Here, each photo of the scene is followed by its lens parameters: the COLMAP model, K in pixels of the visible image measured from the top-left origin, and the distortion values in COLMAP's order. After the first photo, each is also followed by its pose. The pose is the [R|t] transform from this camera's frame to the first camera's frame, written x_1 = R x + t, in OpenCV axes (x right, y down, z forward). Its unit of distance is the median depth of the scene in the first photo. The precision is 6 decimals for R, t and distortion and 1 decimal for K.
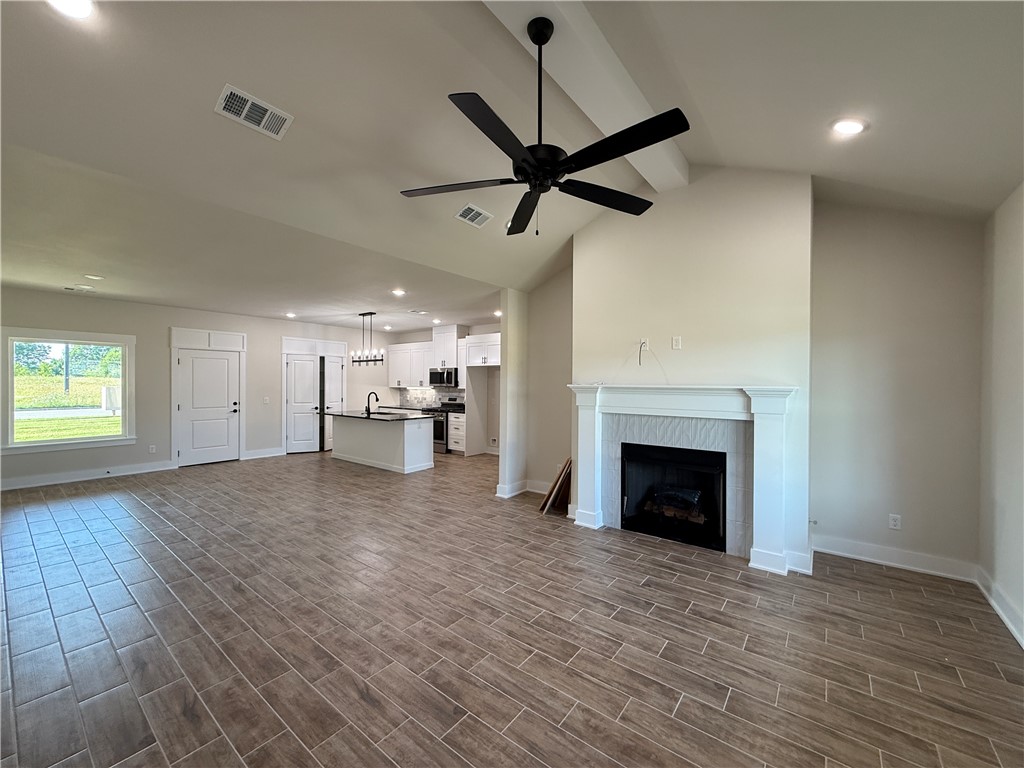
lens RADIAL K [[409.2, 0, 512.1], [0, 409.2, 385.7], [0, 0, 1]] dist [0.000728, 0.000038]
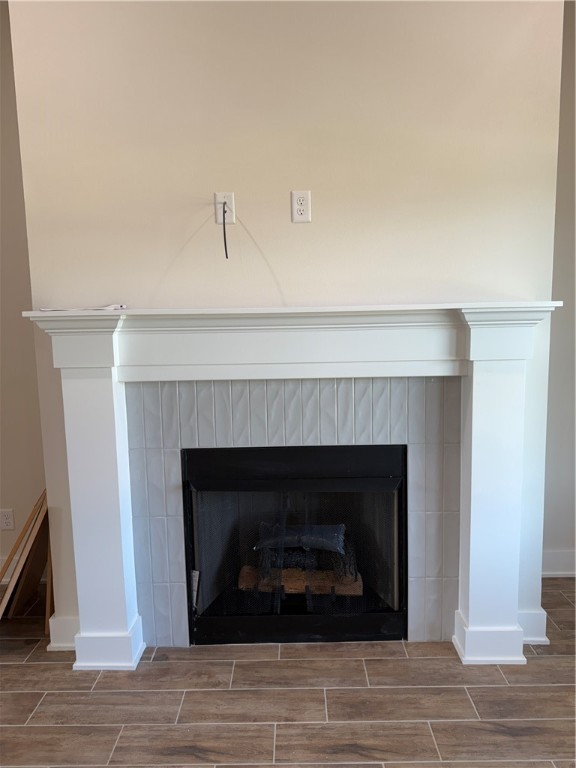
lens RADIAL K [[527.5, 0, 288.0], [0, 527.5, 384.0], [0, 0, 1]] dist [0.059828, -0.104845]
pose [[0.794744, -0.095005, 0.599464, 0.037202], [0.029368, 0.992536, 0.118366, 0.011968], [-0.606234, -0.076466, 0.791602, 0.510264]]
